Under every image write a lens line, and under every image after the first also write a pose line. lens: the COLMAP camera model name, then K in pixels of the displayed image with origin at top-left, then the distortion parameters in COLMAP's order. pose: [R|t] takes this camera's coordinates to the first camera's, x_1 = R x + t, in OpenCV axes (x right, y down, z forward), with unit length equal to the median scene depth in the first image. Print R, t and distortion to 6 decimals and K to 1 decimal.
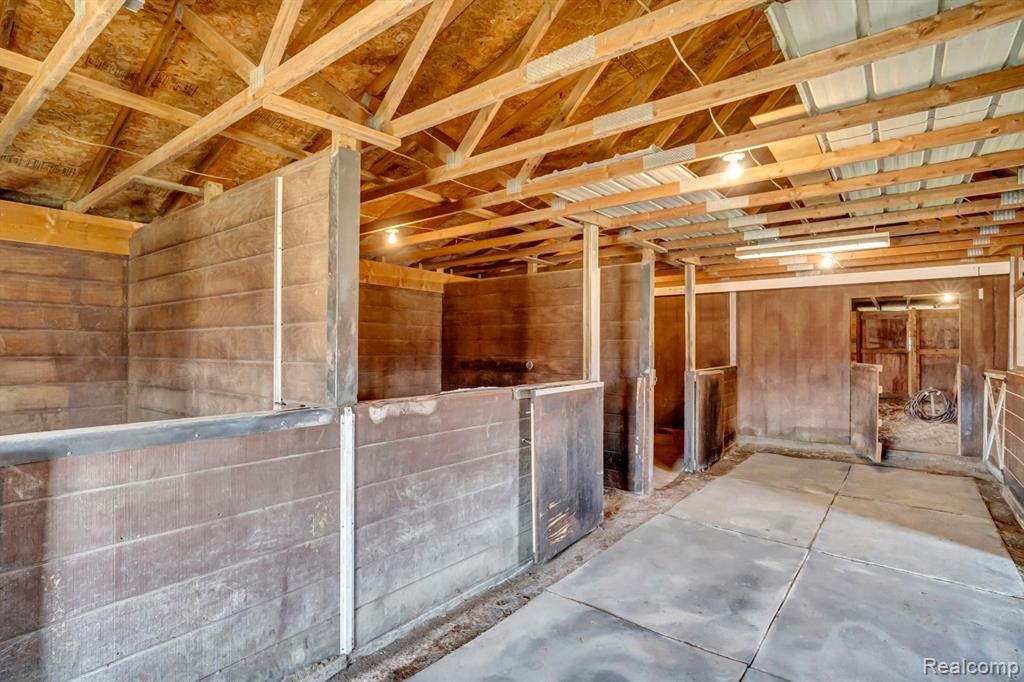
lens RADIAL K [[505.5, 0, 512.0], [0, 505.5, 341.0], [0, 0, 1]] dist [-0.012406, 0.001186]
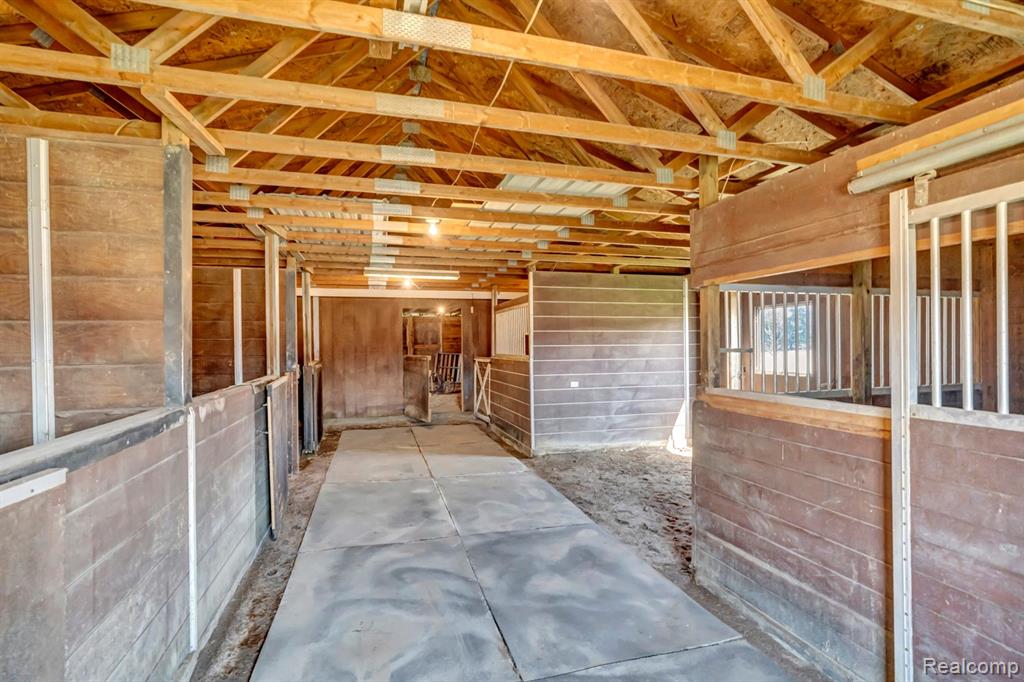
lens RADIAL K [[505.5, 0, 512.0], [0, 505.5, 341.0], [0, 0, 1]] dist [-0.012406, 0.001186]
pose [[0.575470, -0.002914, 0.817817, -0.418216], [-0.001541, 0.999988, 0.004648, -0.003061], [-0.817821, -0.003935, 0.575459, -0.053828]]
